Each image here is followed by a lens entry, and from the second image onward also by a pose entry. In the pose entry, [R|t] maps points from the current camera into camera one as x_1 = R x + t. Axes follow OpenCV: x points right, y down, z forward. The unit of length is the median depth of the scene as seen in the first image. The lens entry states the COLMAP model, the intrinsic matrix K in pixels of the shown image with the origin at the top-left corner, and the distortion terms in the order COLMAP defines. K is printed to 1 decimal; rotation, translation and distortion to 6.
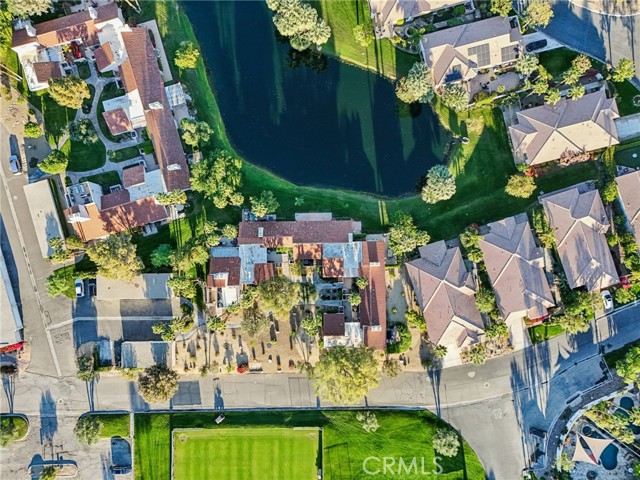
lens RADIAL K [[468.5, 0, 320.0], [0, 468.5, 240.0], [0, 0, 1]] dist [0.001306, -0.000174]
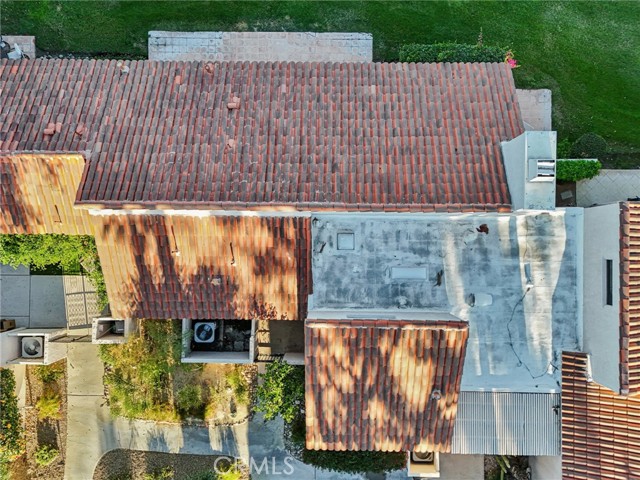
lens RADIAL K [[468.5, 0, 320.0], [0, 468.5, 240.0], [0, 0, 1]] dist [0.001306, -0.000174]
pose [[0.999562, 0.027937, -0.009729, 0.010240], [-0.028021, 0.999570, -0.008601, 0.016351], [0.009485, 0.008870, 0.999916, 0.858207]]
